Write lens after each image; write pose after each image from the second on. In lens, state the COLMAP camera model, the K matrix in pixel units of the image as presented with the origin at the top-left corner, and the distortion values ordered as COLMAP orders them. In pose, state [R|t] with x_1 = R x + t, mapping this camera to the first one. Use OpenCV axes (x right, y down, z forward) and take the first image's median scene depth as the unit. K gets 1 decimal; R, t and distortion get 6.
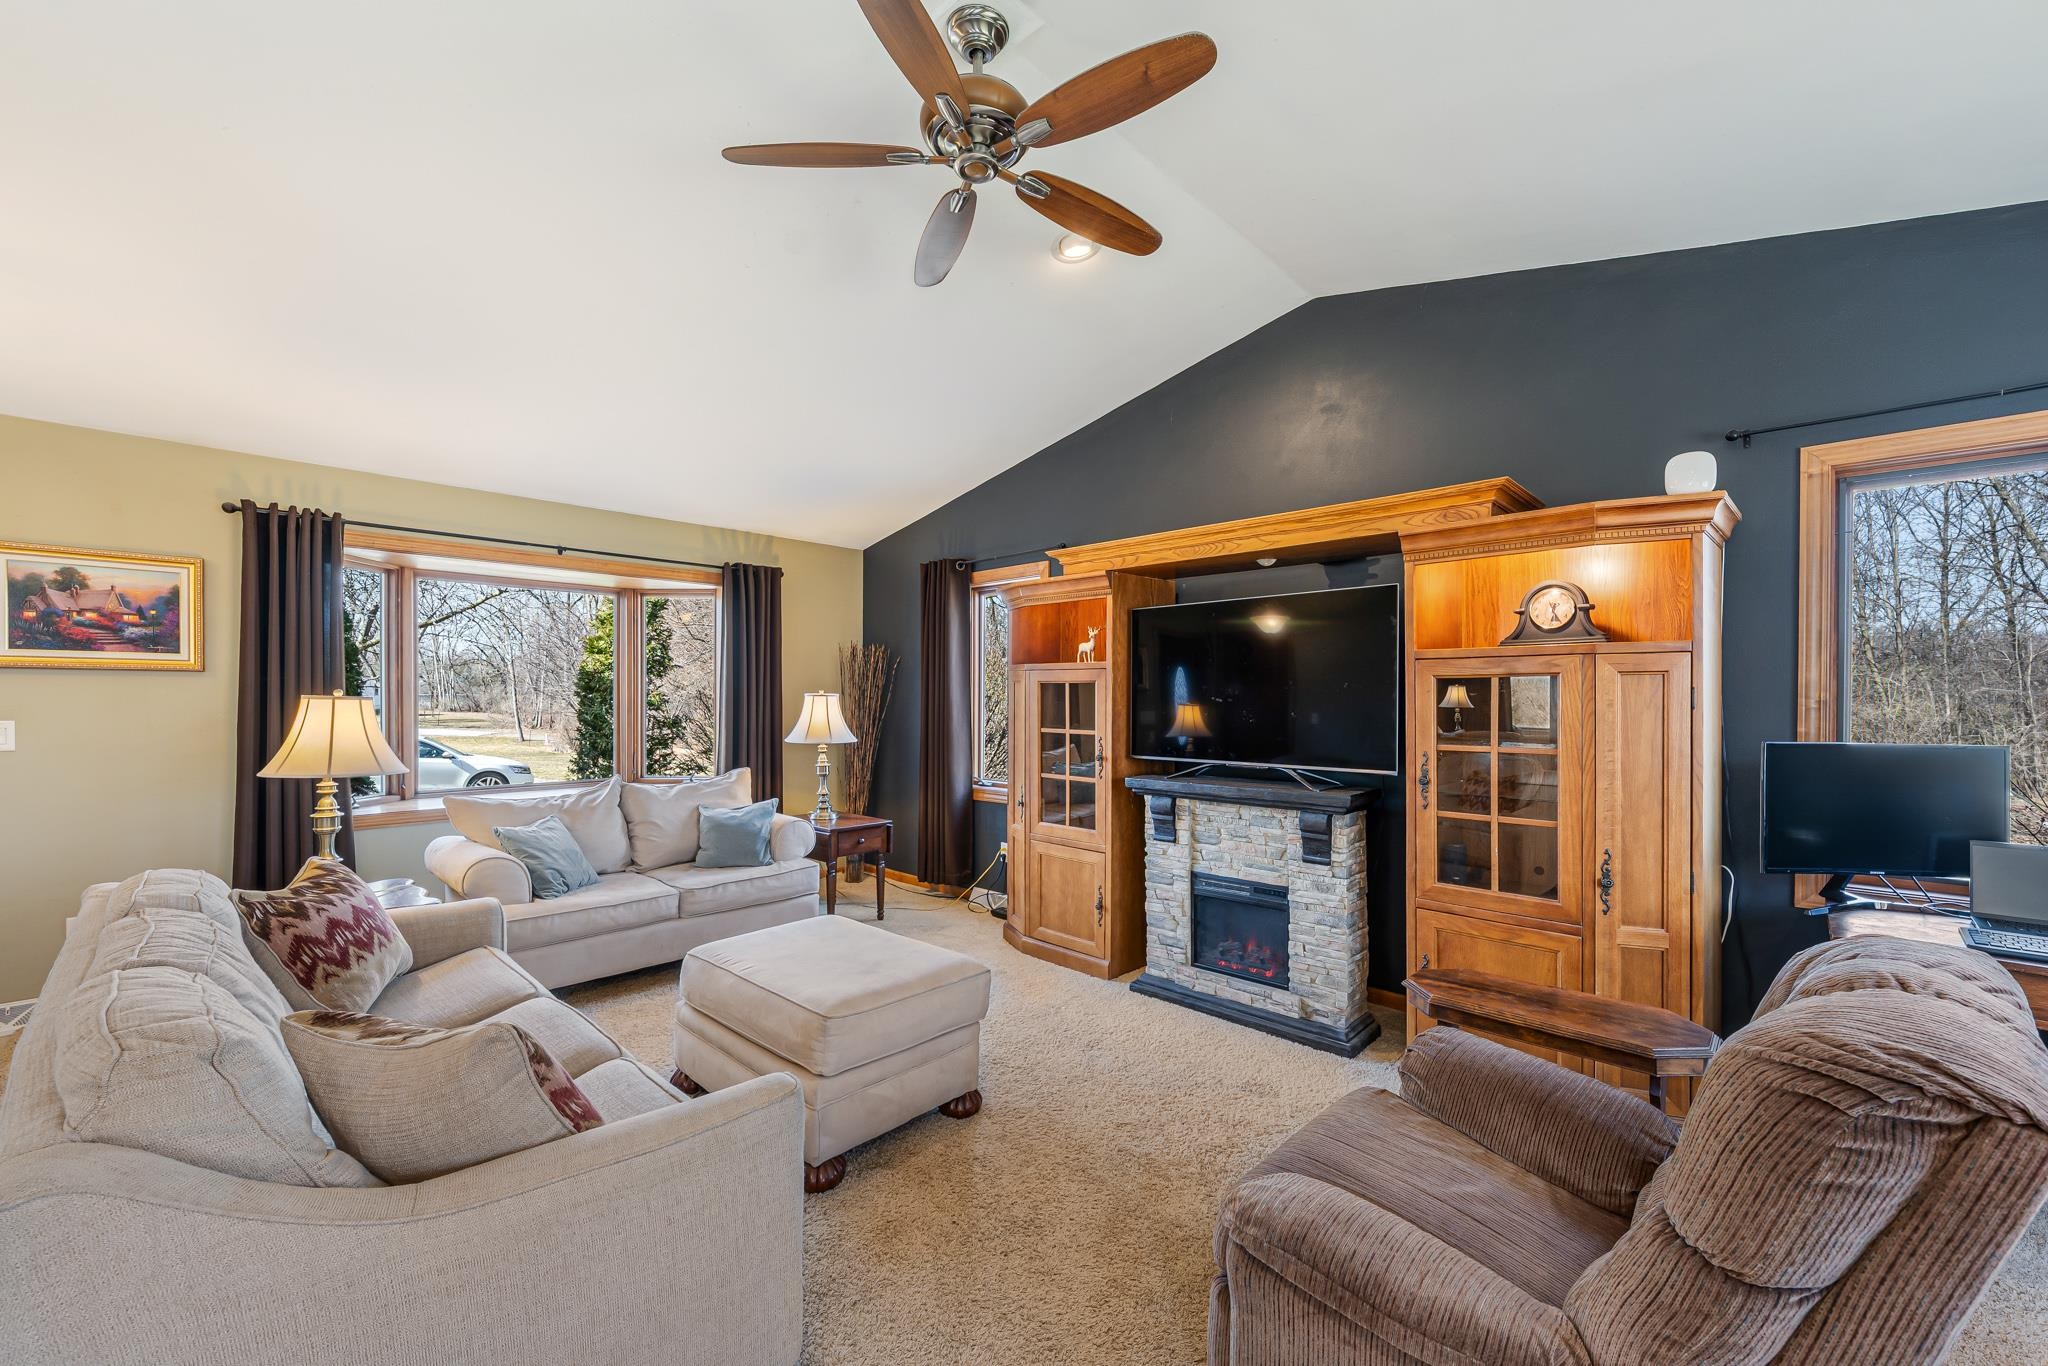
lens RADIAL K [[809.5, 0, 1027.7], [0, 809.5, 705.2], [0, 0, 1]] dist [-0.000734, 0.000003]
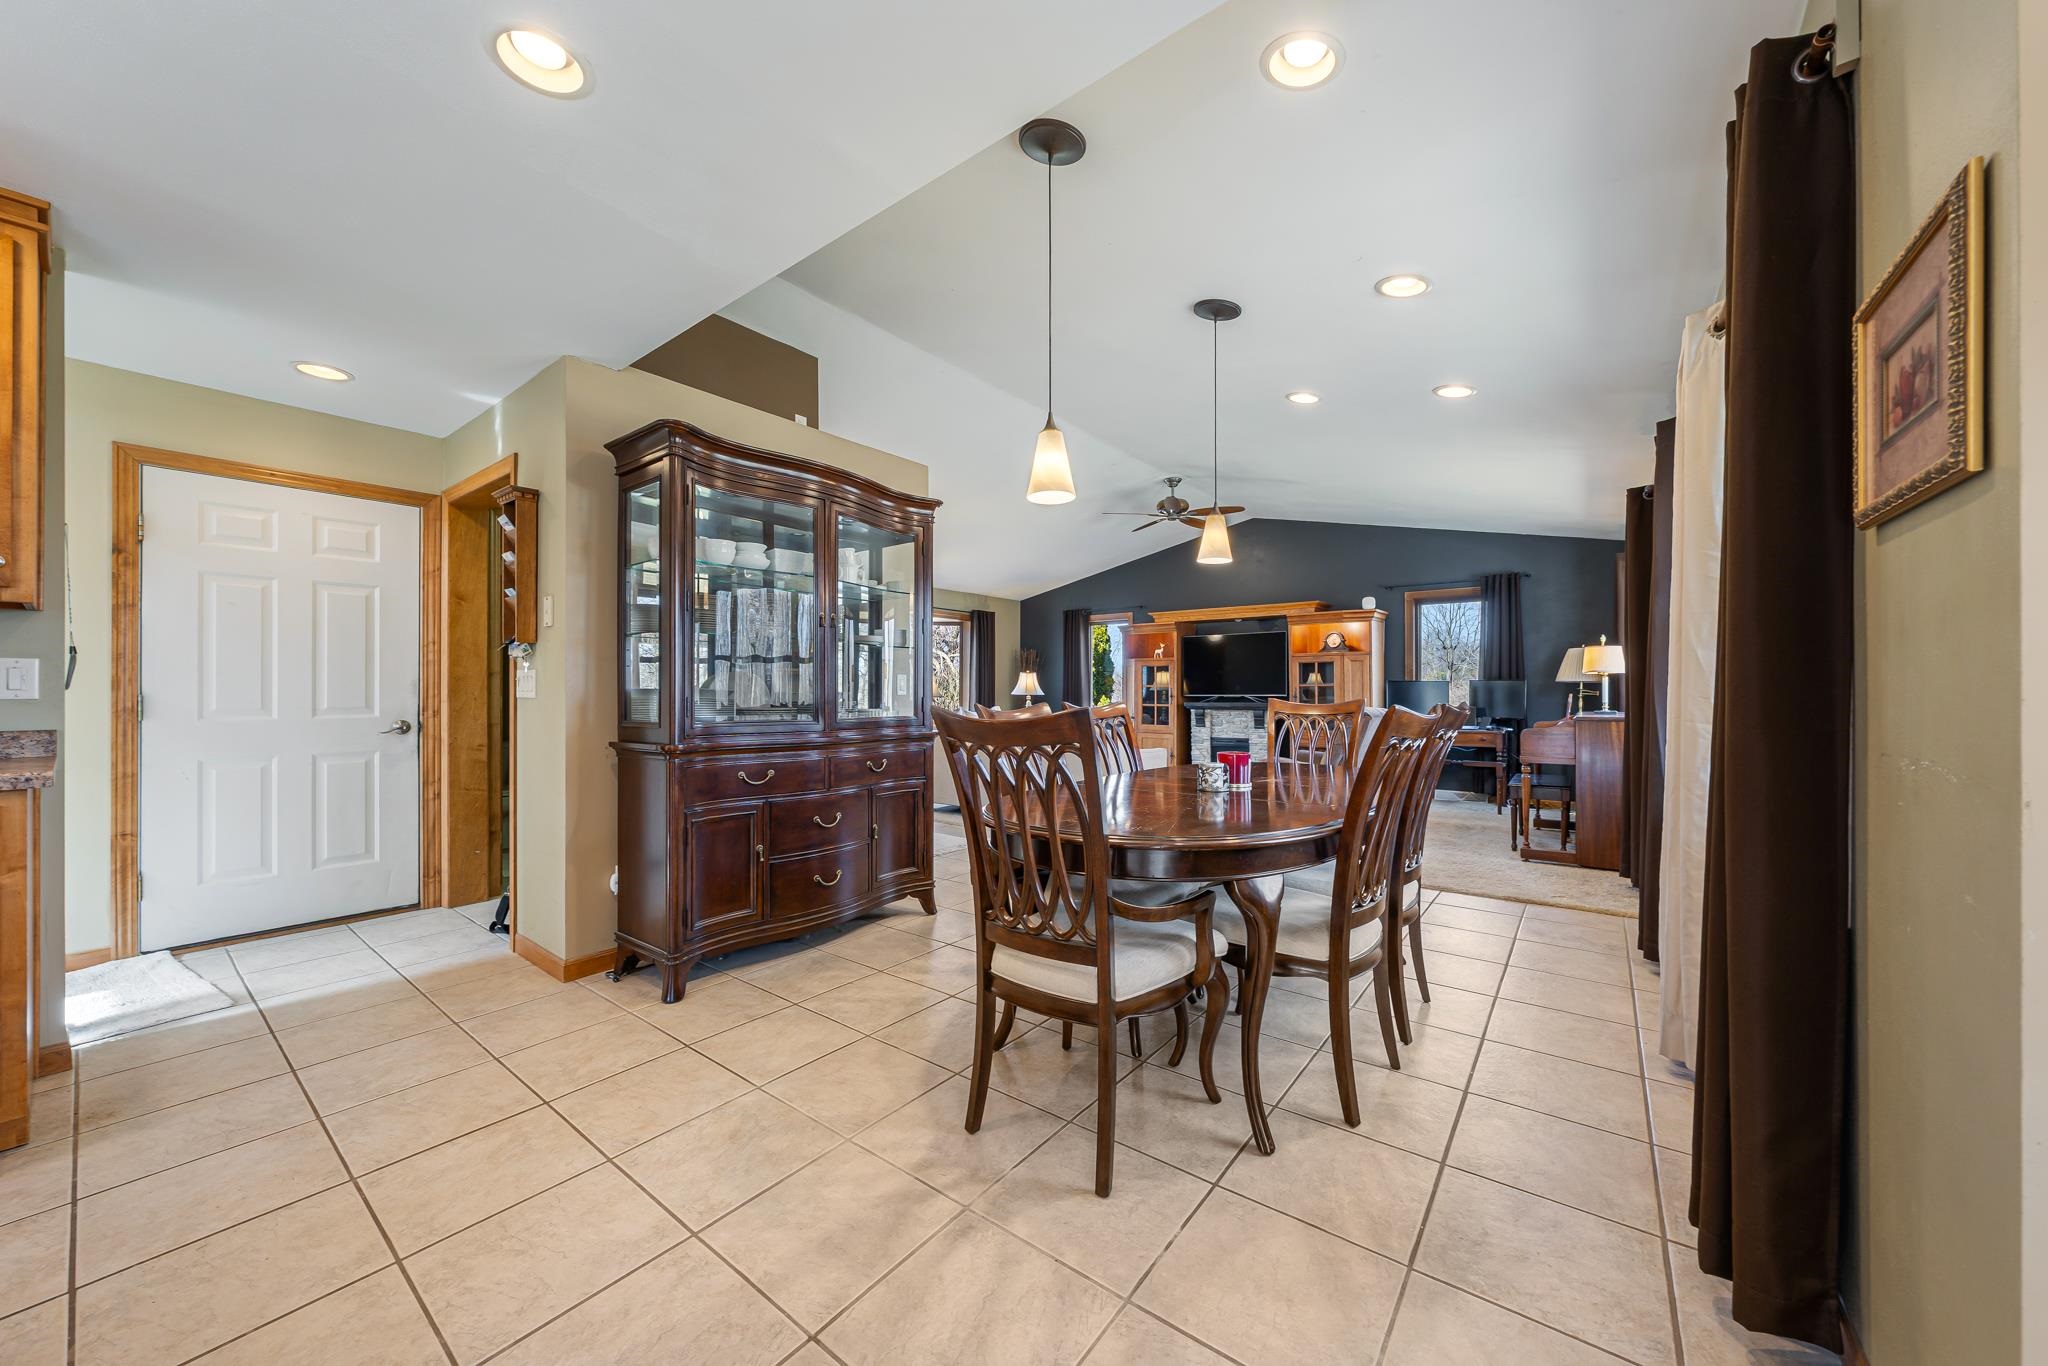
lens RADIAL K [[732.1, 0, 1023.3], [0, 732.1, 688.6], [0, 0, 1]] dist [0.000681, 0.000097]
pose [[0.995234, -0.002632, 0.097477, -0.588260], [0.003776, 0.999926, -0.011554, 0.066972], [-0.097440, 0.011867, 0.995171, -1.213394]]
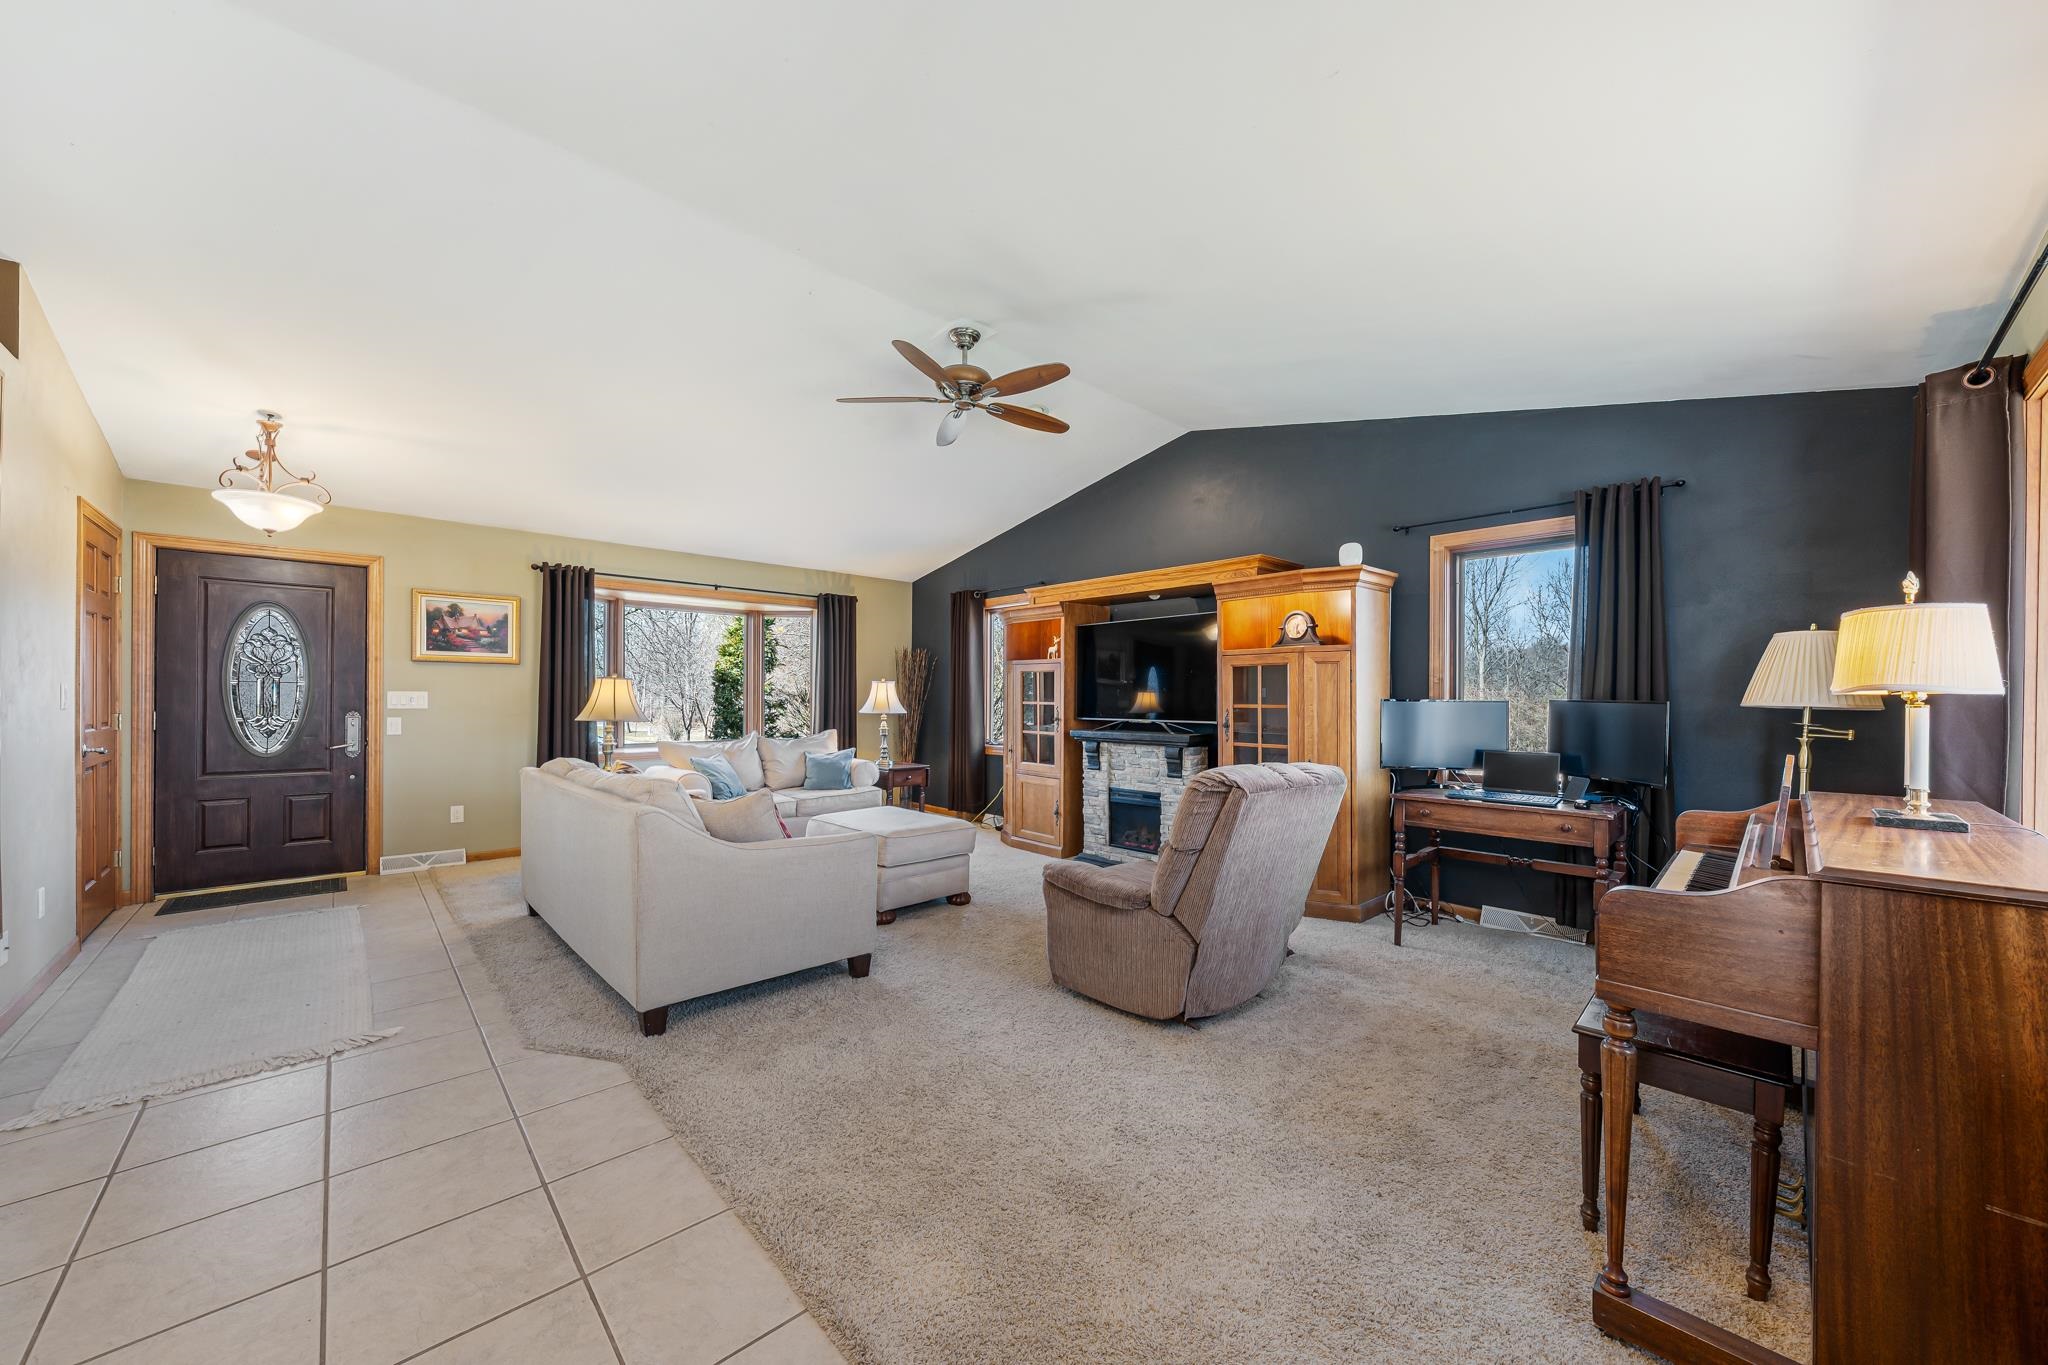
lens RADIAL K [[730.5, 0, 1029.9], [0, 730.5, 700.0], [0, 0, 1]] dist [-0.000818, -0.000093]
pose [[0.998827, 0.002722, -0.048353, 0.105645], [-0.002996, 0.999980, -0.005600, 0.035654], [0.048337, 0.005738, 0.998815, -0.435147]]
